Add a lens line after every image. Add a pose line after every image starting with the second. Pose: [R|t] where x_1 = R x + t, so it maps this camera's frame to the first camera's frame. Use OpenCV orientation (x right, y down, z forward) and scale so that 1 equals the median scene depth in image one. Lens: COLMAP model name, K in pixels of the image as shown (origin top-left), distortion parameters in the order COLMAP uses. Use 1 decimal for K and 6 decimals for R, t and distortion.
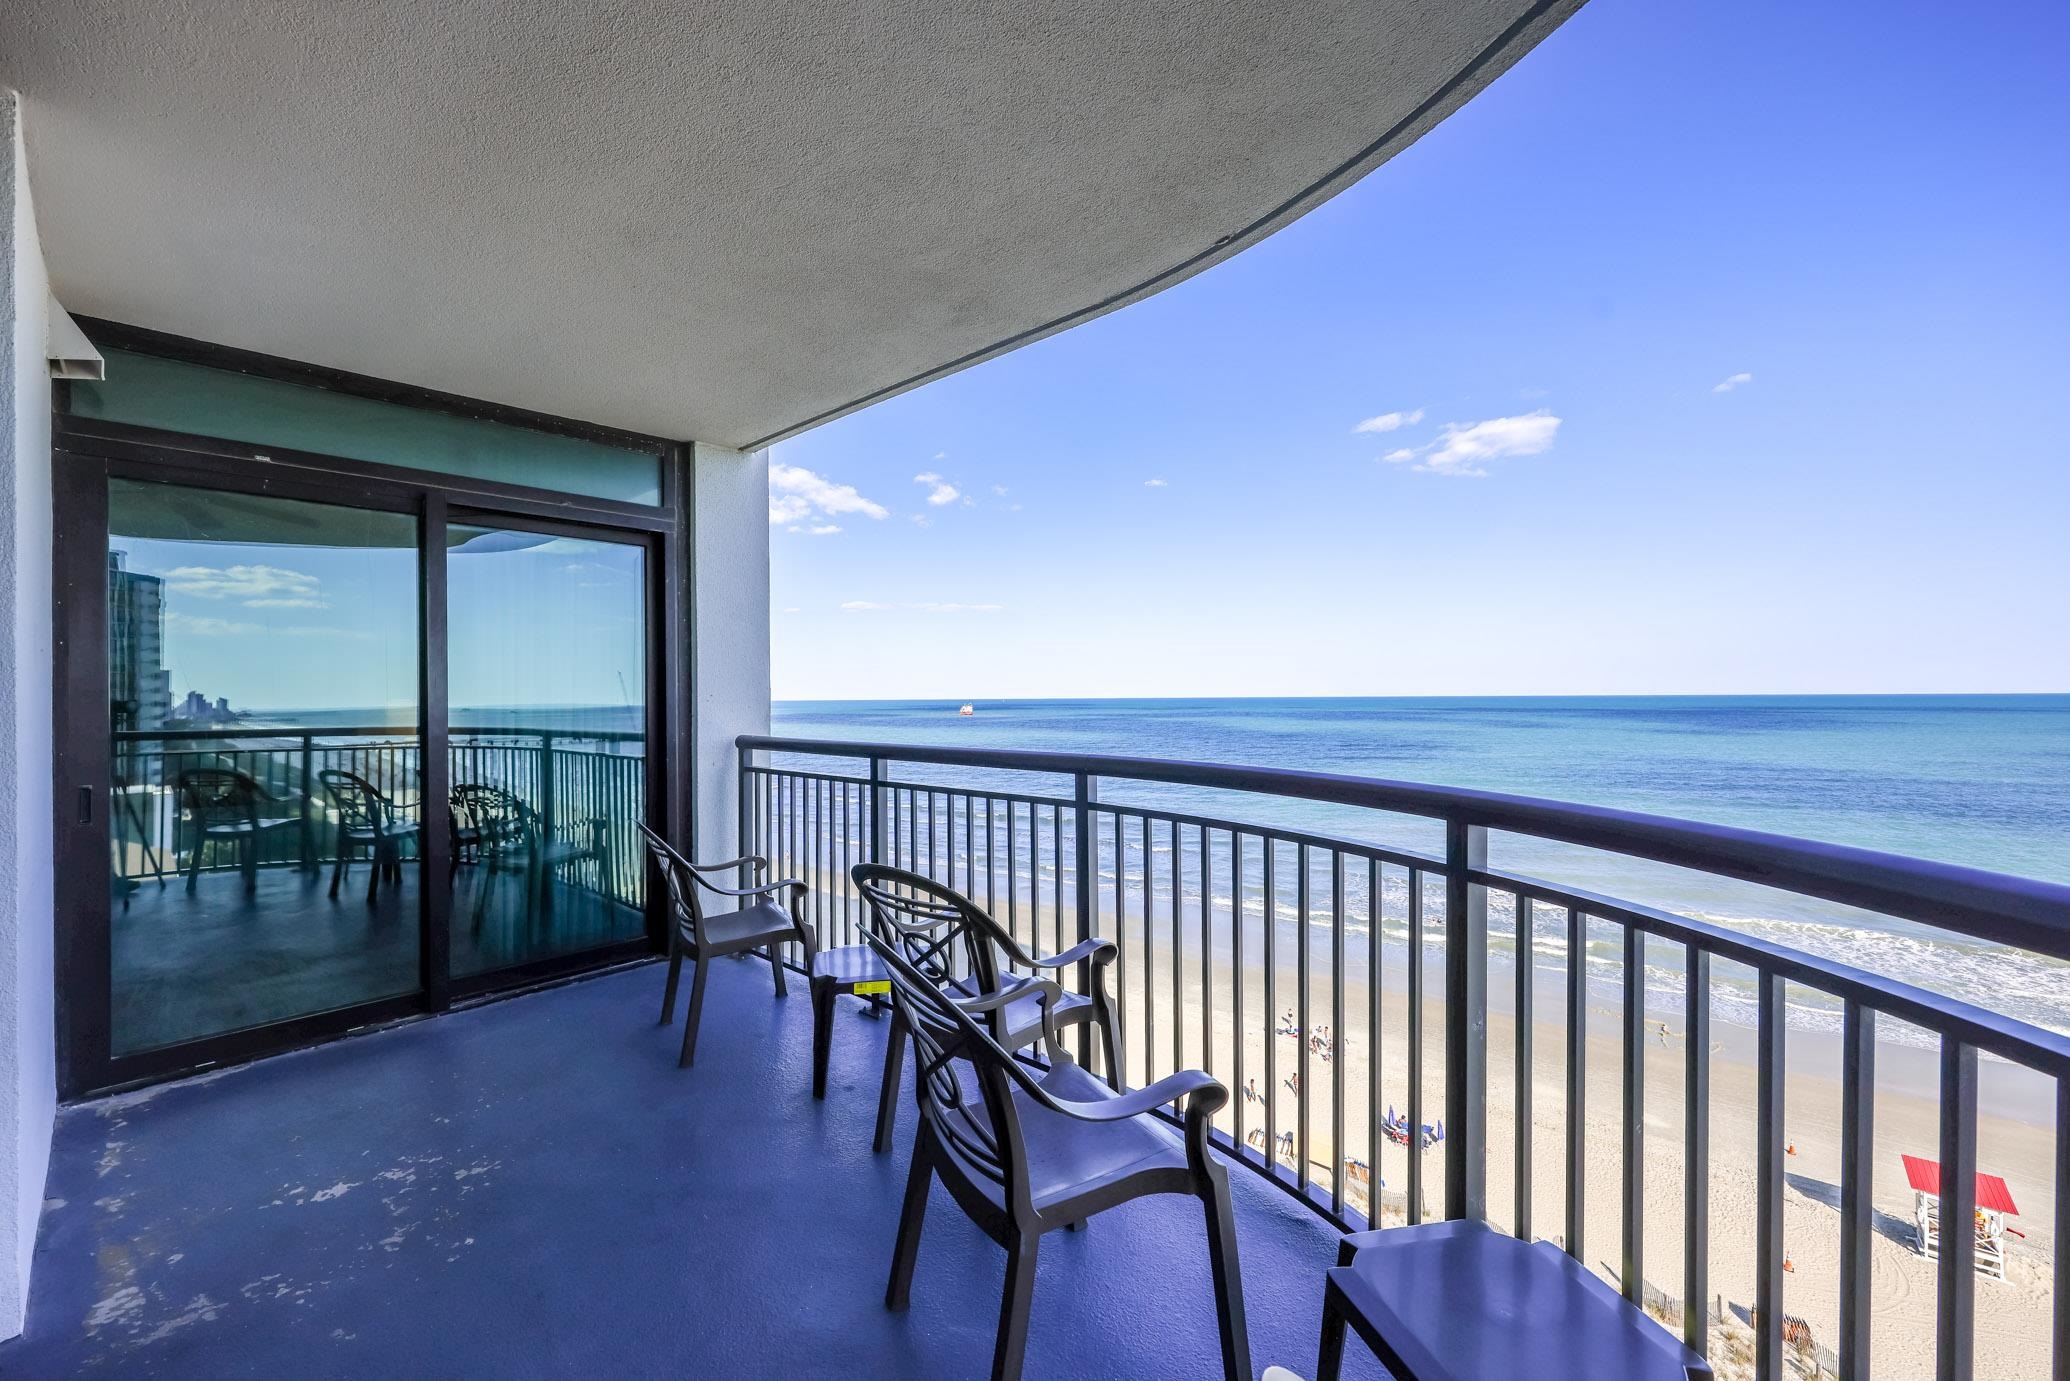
lens RADIAL K [[910.7, 0, 1035.0], [0, 910.7, 690.5], [0, 0, 1]] dist [-0.000594, -0.000108]
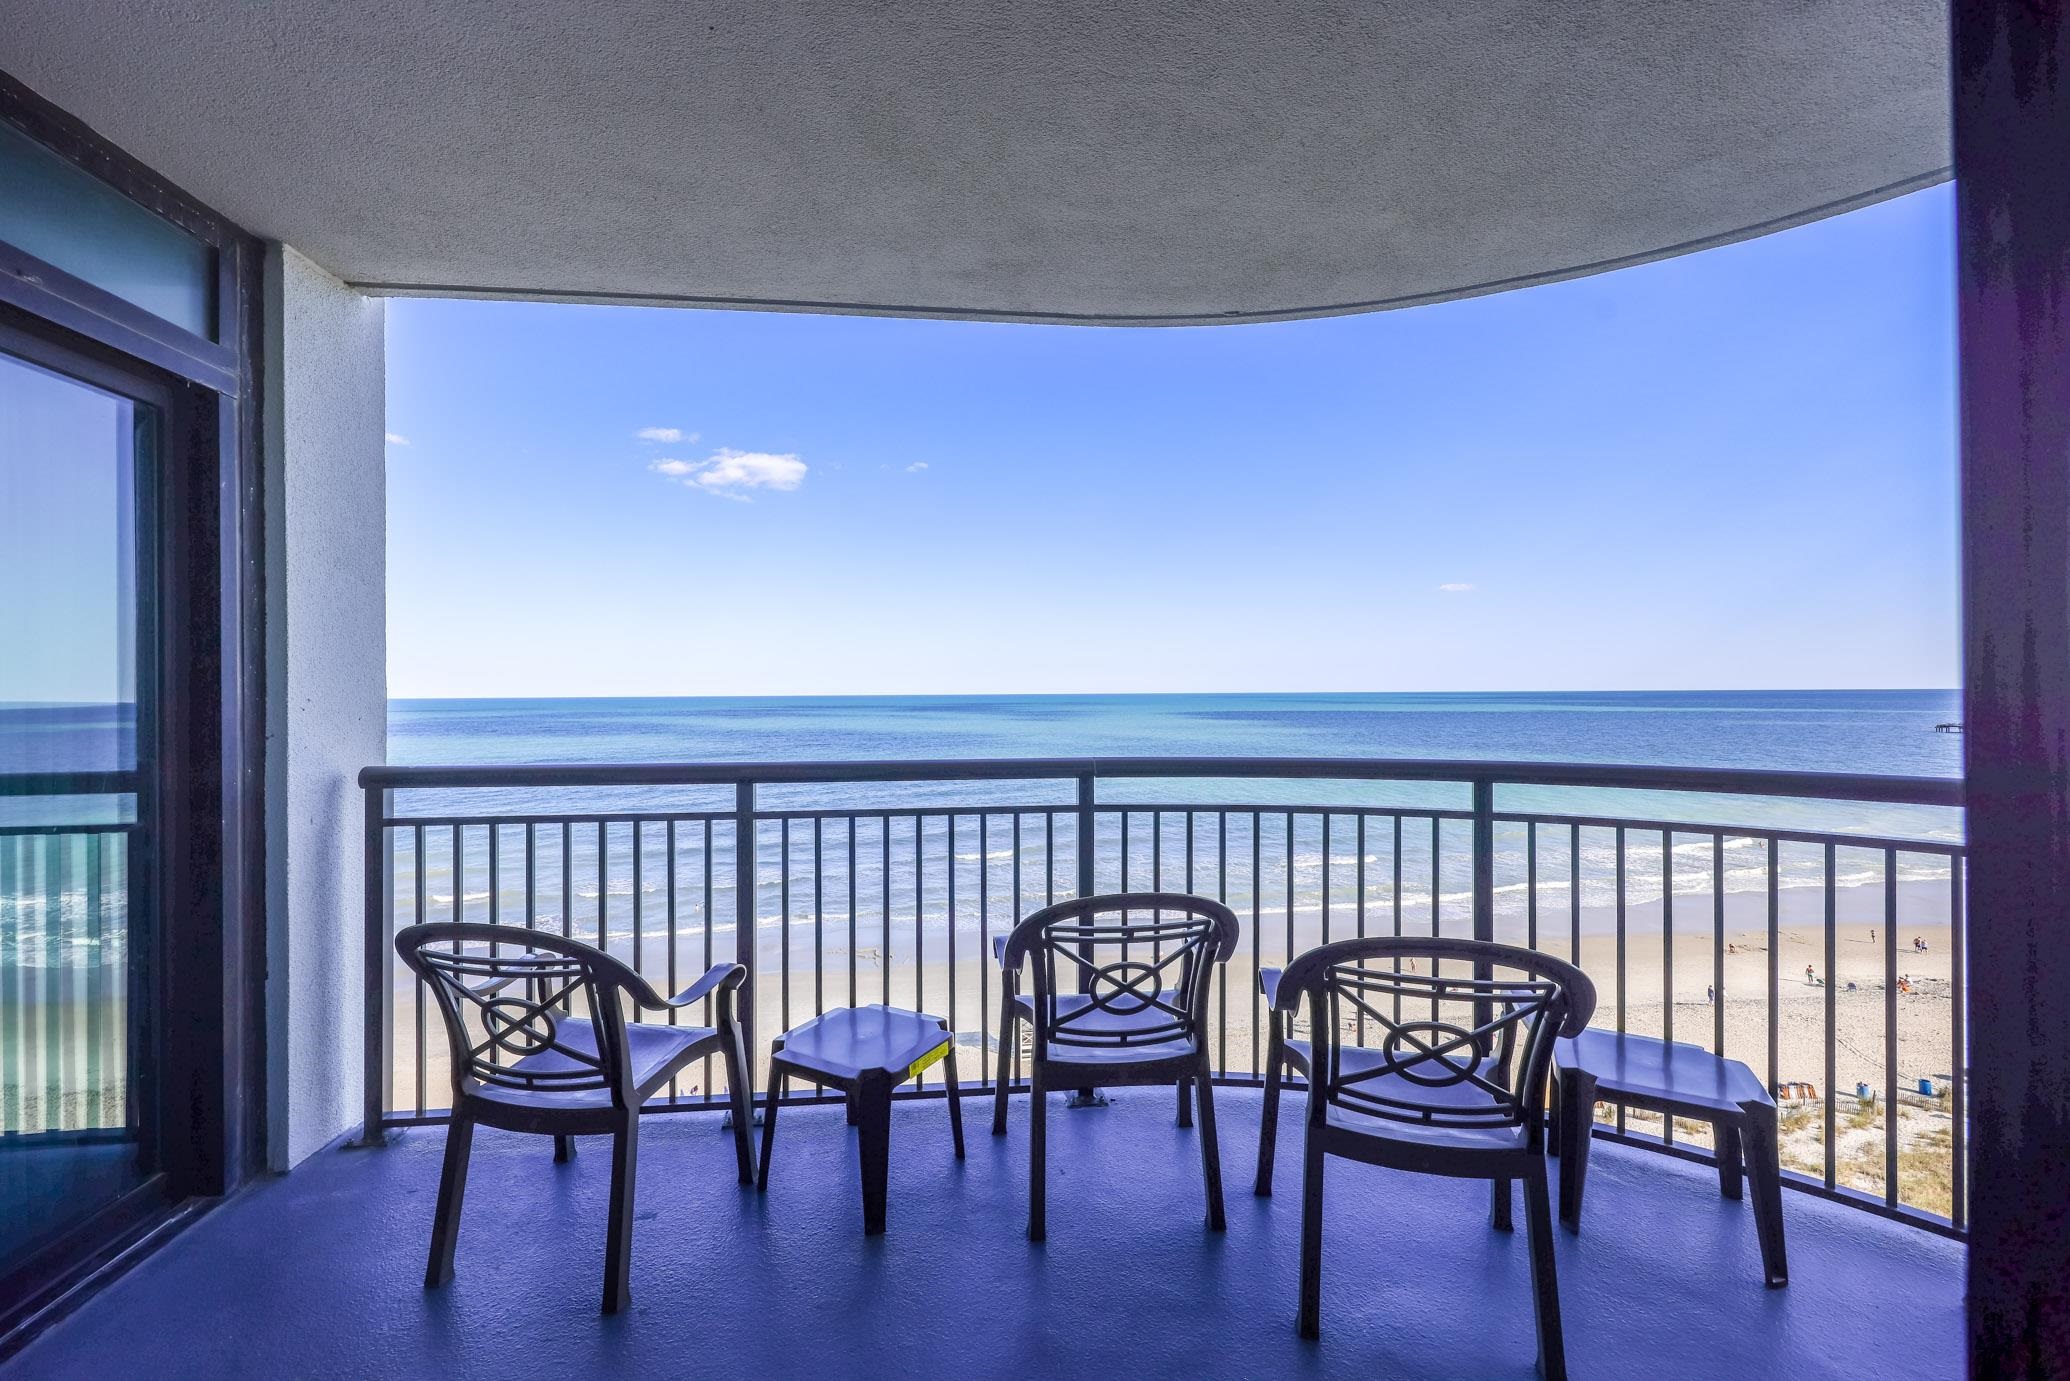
lens RADIAL K [[794.1, 0, 1027.8], [0, 794.1, 717.3], [0, 0, 1]] dist [-0.000888, -0.000008]
pose [[0.632242, -0.030622, 0.774166, -0.379183], [-0.004566, 0.999054, 0.043246, -0.007641], [-0.774757, -0.030876, 0.631504, 0.277916]]
